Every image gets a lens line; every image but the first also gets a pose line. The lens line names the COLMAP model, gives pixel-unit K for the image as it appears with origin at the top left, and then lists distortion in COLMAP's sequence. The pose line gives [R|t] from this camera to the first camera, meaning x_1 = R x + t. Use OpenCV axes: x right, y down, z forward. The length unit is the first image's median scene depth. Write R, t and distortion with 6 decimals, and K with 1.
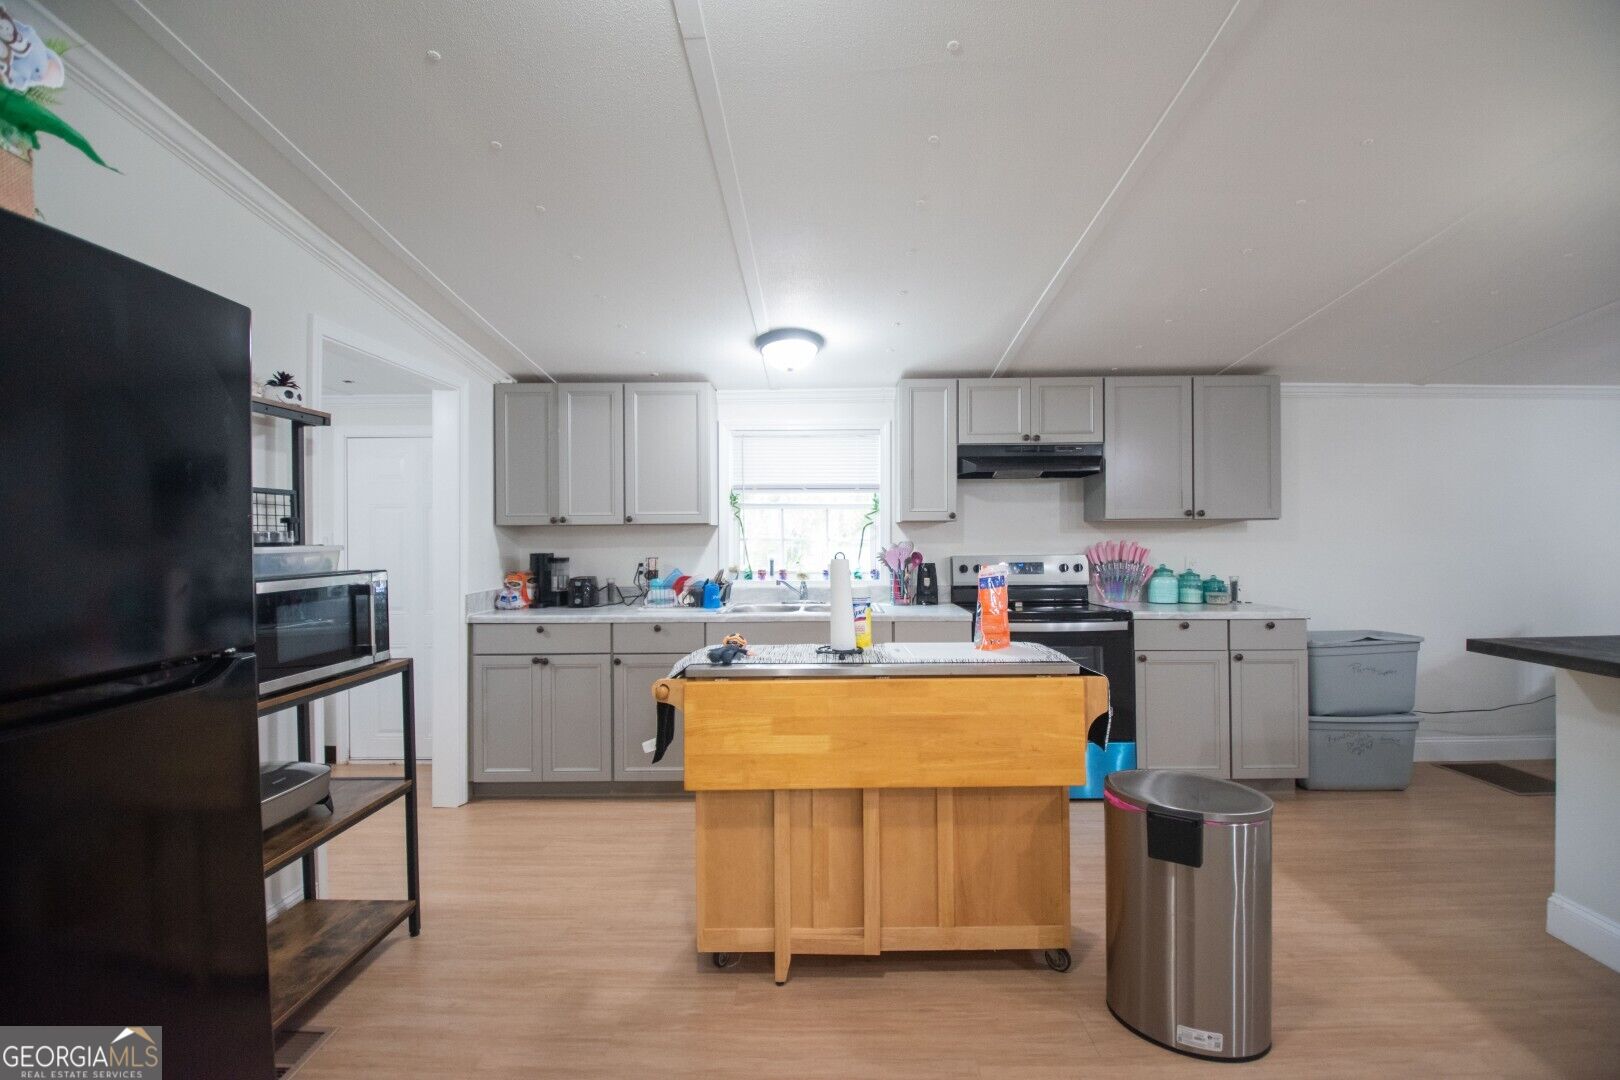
lens RADIAL K [[709.0, 0, 821.1], [0, 709.0, 534.3], [0, 0, 1]] dist [0.014601, -0.020833]
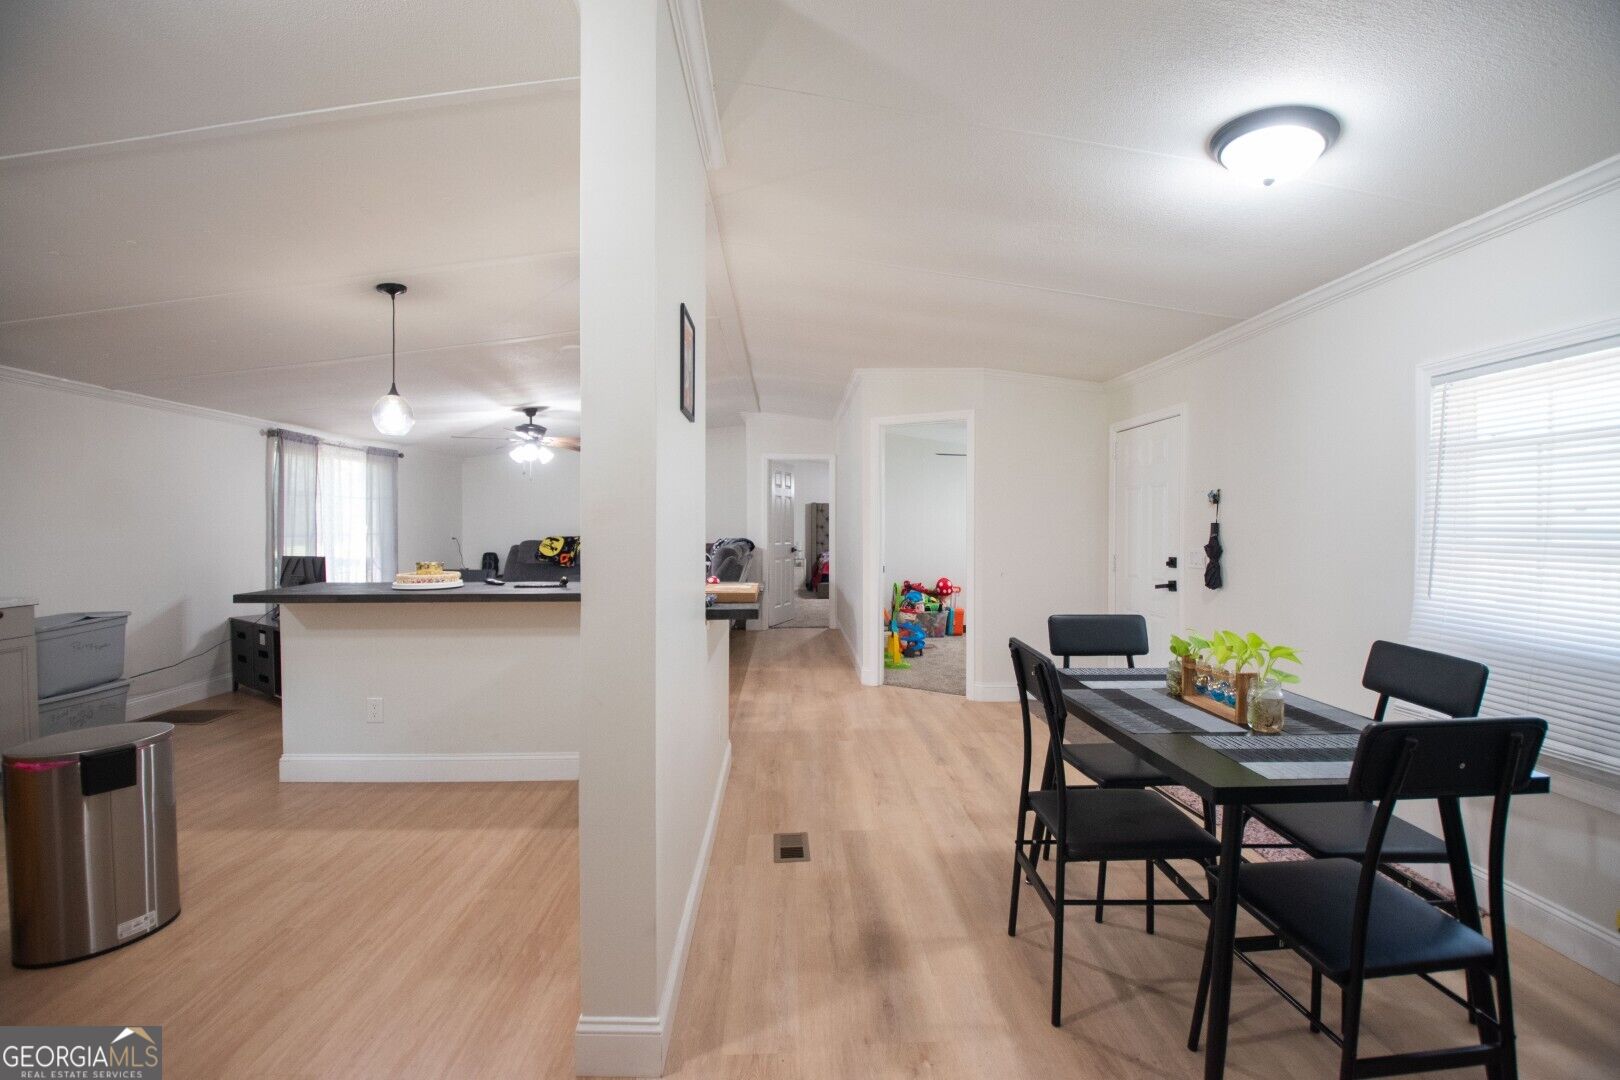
lens RADIAL K [[716.1, 0, 822.3], [0, 716.1, 529.6], [0, 0, 1]] dist [-0.000560, -0.016285]
pose [[-0.062082, -0.001269, 0.998070, -0.349360], [-0.003077, 0.999995, 0.001080, 0.005814], [-0.998066, -0.003004, -0.062085, -0.056541]]
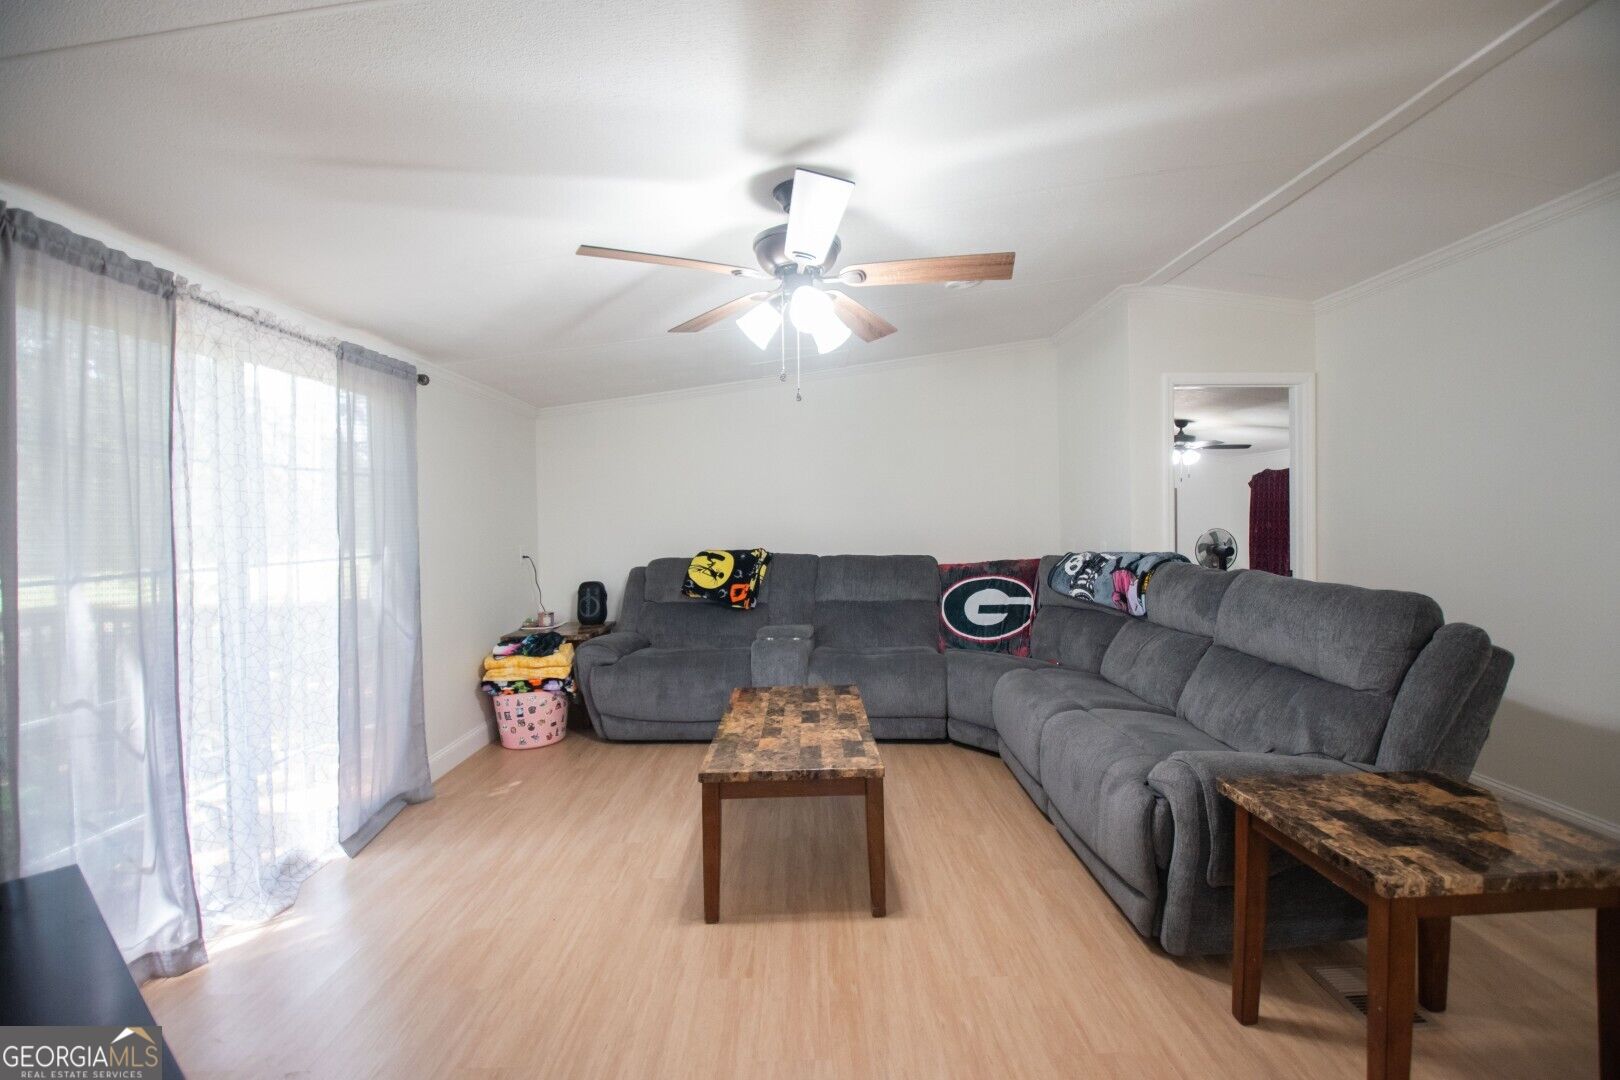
lens RADIAL K [[722.0, 0, 810.0], [0, 722.0, 540.0], [0, 0, 1]] dist [0.033091, -0.024462]
pose [[-0.019797, -0.018449, 0.999634, 0.857776], [0.012368, 0.999749, 0.018696, -0.006430], [-0.999728, 0.012733, -0.019564, 0.565725]]
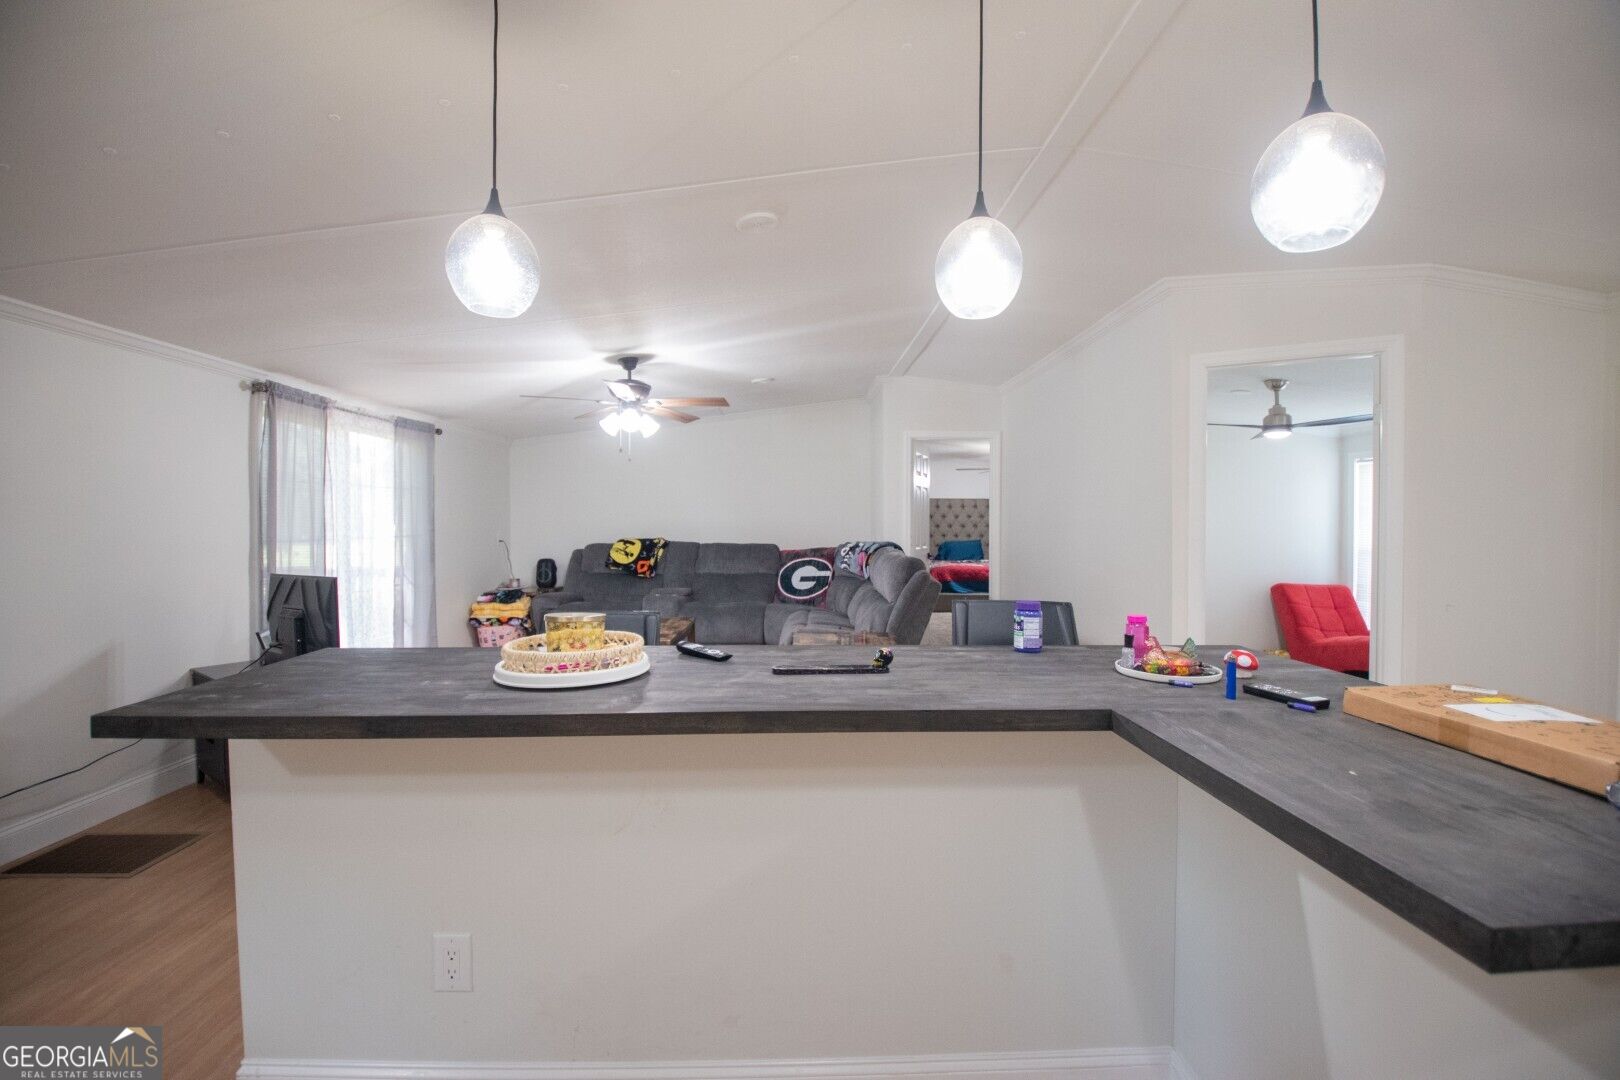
lens RADIAL K [[713.9, 0, 816.5], [0, 713.9, 529.8], [0, 0, 1]] dist [0.015305, -0.025344]
pose [[-0.041169, -0.004603, 0.999142, 0.214817], [-0.002141, 0.999987, 0.004518, 0.001478], [-0.999150, -0.001953, -0.041178, 0.283526]]
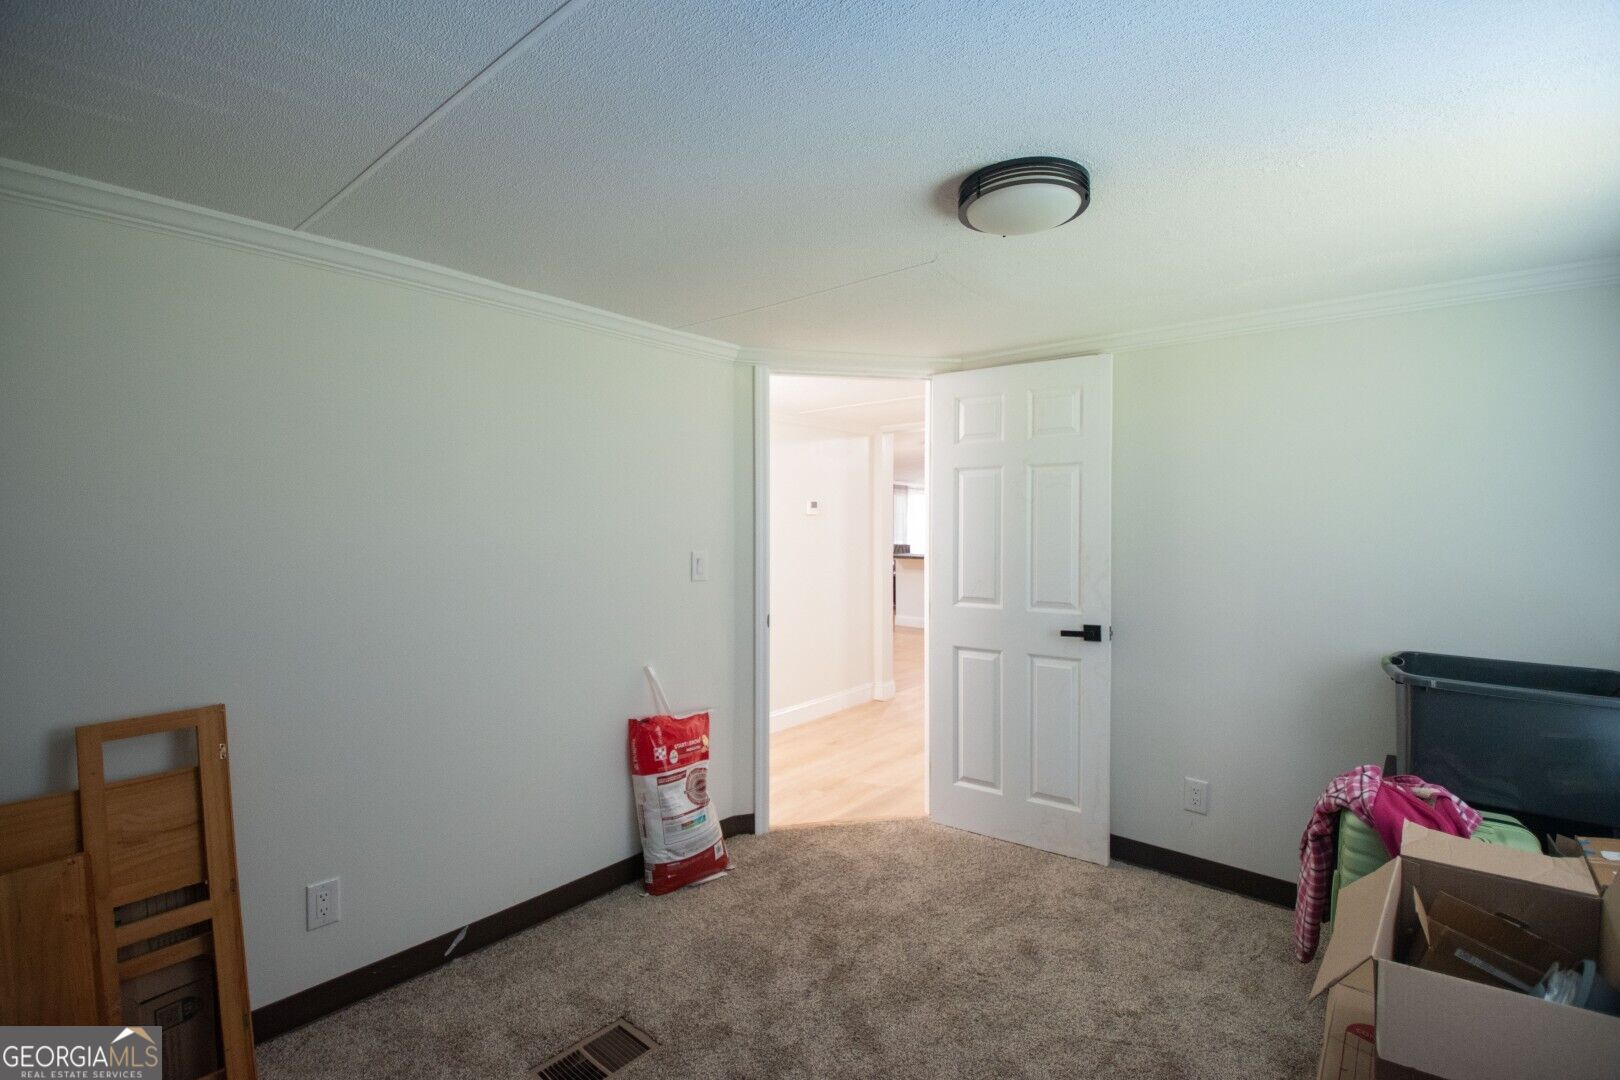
lens RADIAL K [[713.9, 0, 816.5], [0, 713.9, 529.8], [0, 0, 1]] dist [0.015305, -0.025344]
pose [[0.629497, 0.004287, 0.776991, -1.476709], [-0.004359, 0.999989, -0.001987, 0.006501], [-0.776991, -0.002136, 0.629508, -0.756380]]
